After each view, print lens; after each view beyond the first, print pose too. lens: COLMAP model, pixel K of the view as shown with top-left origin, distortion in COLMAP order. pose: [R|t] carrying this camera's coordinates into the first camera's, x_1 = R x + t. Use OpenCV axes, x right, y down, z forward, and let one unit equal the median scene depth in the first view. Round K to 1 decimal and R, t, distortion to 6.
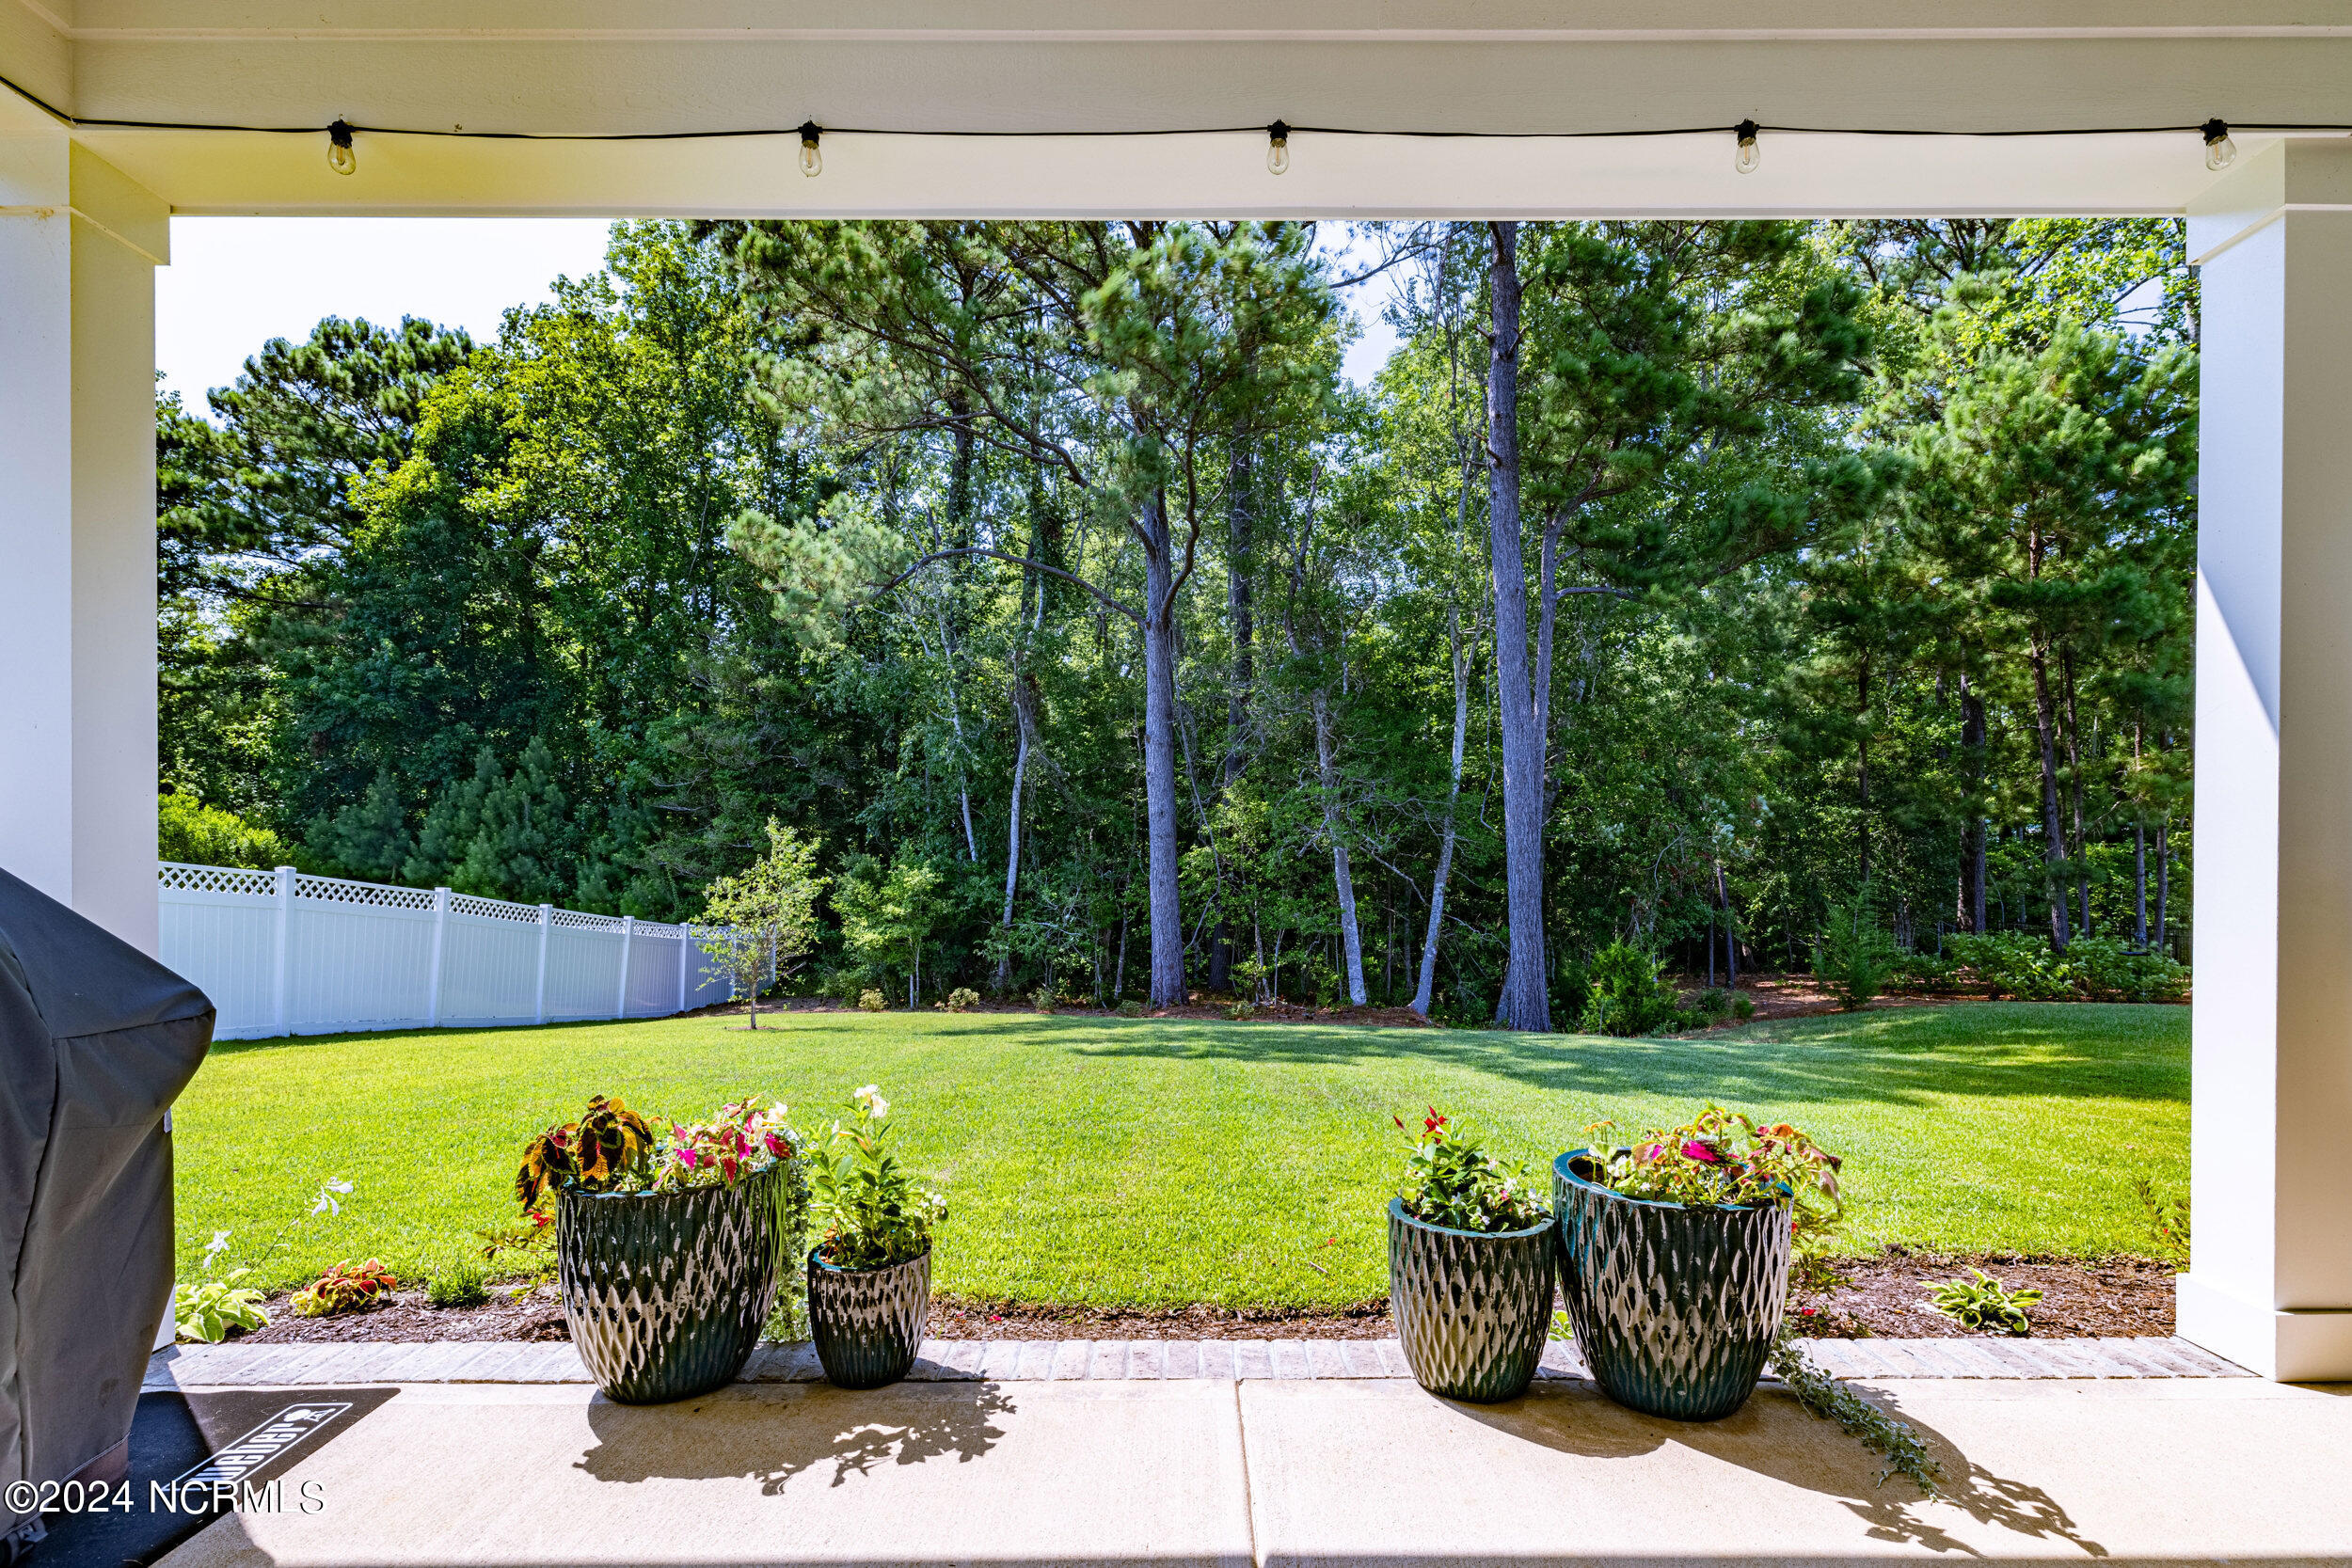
lens RADIAL K [[1098.0, 0, 1175.5], [0, 1098.0, 861.9], [0, 0, 1]] dist [0.004665, 0.000394]
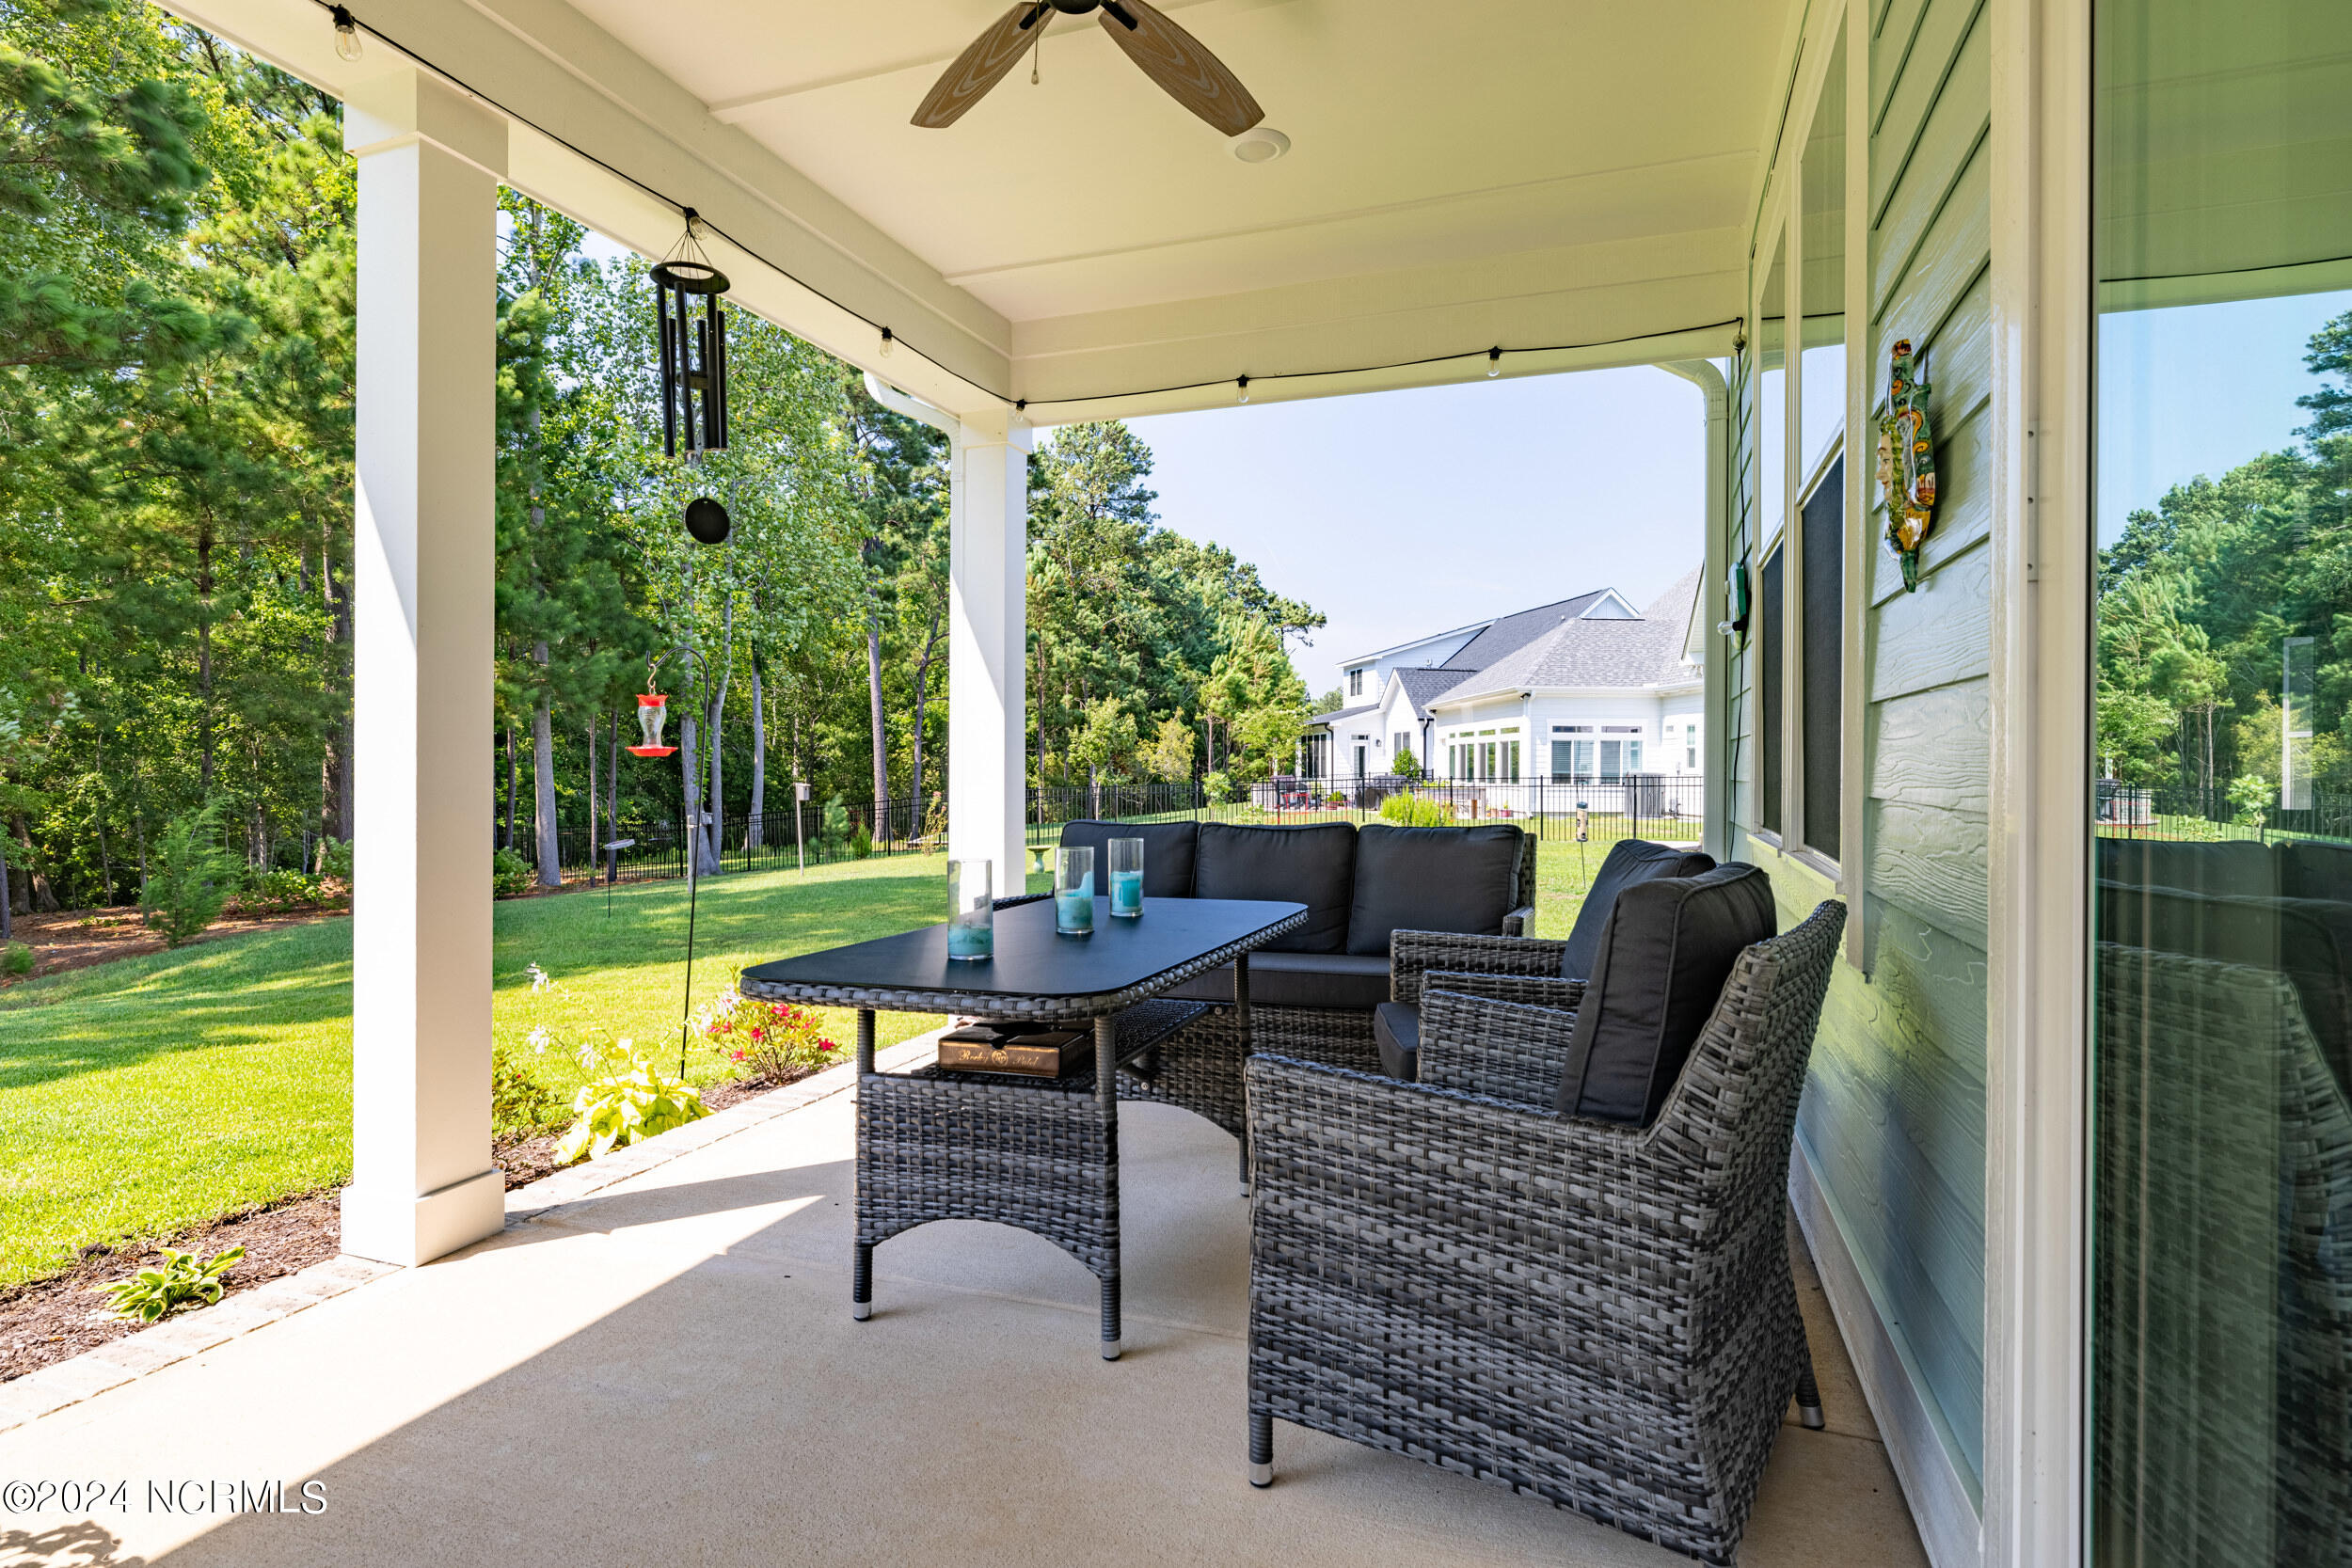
lens RADIAL K [[1226.5, 0, 1174.5], [0, 1226.5, 783.1], [0, 0, 1]] dist [-0.012871, 0.002792]
pose [[0.346454, -0.009638, 0.938018, 0.103123], [-0.004628, 0.999917, 0.011984, -0.001155], [-0.938056, -0.008493, 0.346381, -0.037480]]
